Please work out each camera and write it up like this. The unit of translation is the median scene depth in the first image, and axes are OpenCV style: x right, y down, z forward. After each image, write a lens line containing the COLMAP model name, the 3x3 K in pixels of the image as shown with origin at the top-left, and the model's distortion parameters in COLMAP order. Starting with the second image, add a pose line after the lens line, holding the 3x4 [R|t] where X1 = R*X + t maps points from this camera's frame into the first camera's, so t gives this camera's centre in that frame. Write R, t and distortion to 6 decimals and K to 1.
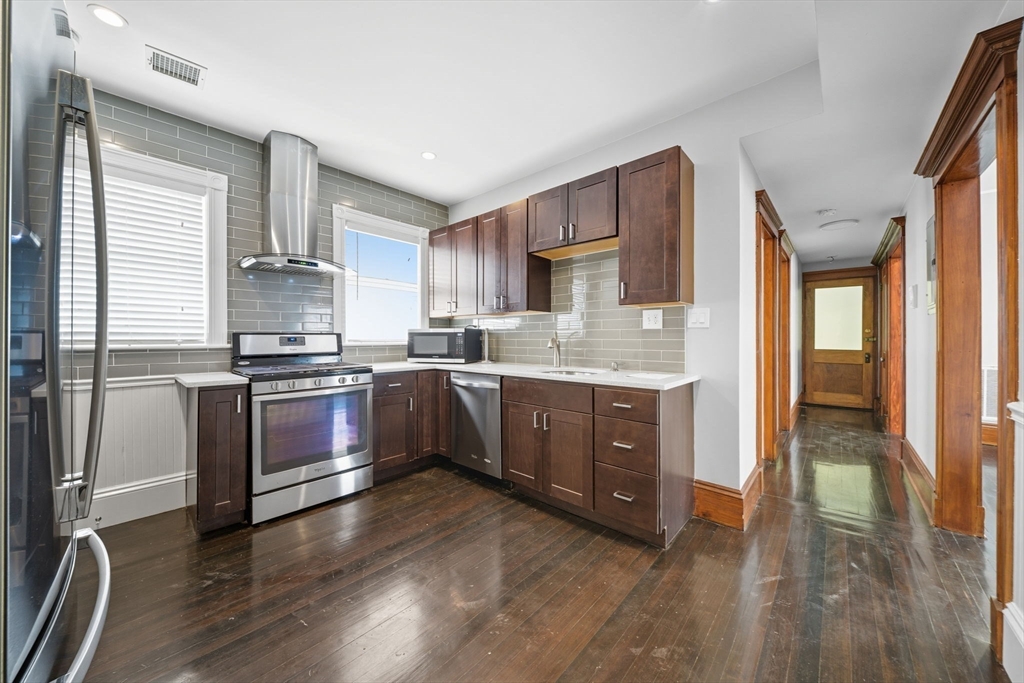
lens RADIAL K [[359.9, 0, 511.0], [0, 359.9, 337.6], [0, 0, 1]] dist [-0.002790, -0.000226]
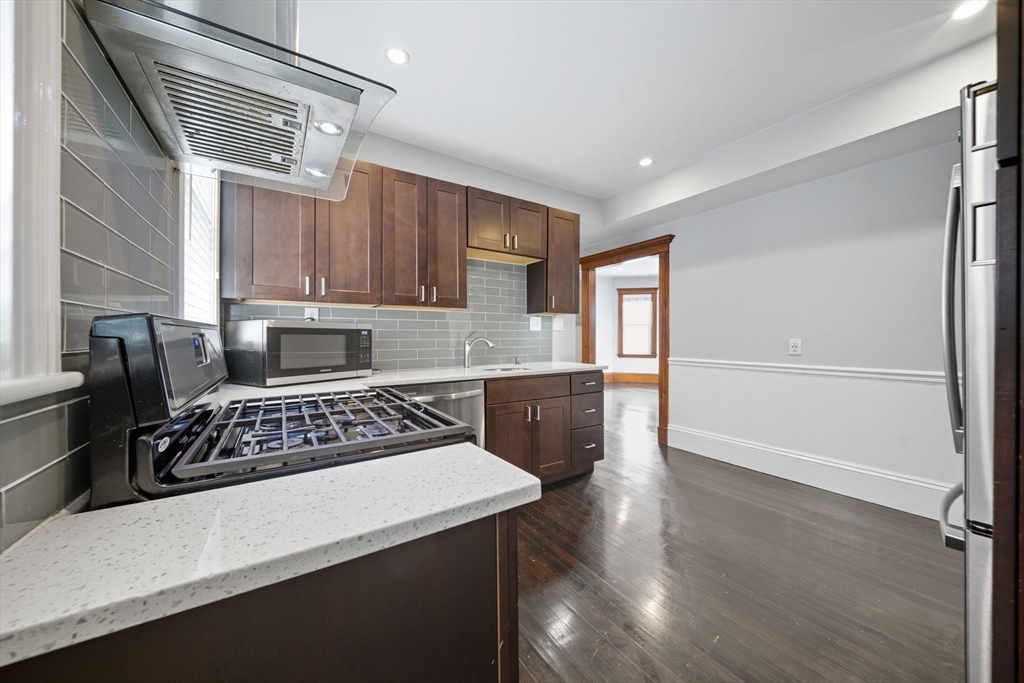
lens RADIAL K [[359.9, 0, 510.0], [0, 359.9, 337.5], [0, 0, 1]] dist [-0.002790, -0.000226]
pose [[0.258732, -0.002752, 0.965945, -0.852852], [0.002119, 0.999995, 0.002282, -0.001572], [-0.965947, 0.001456, 0.258737, 0.674654]]
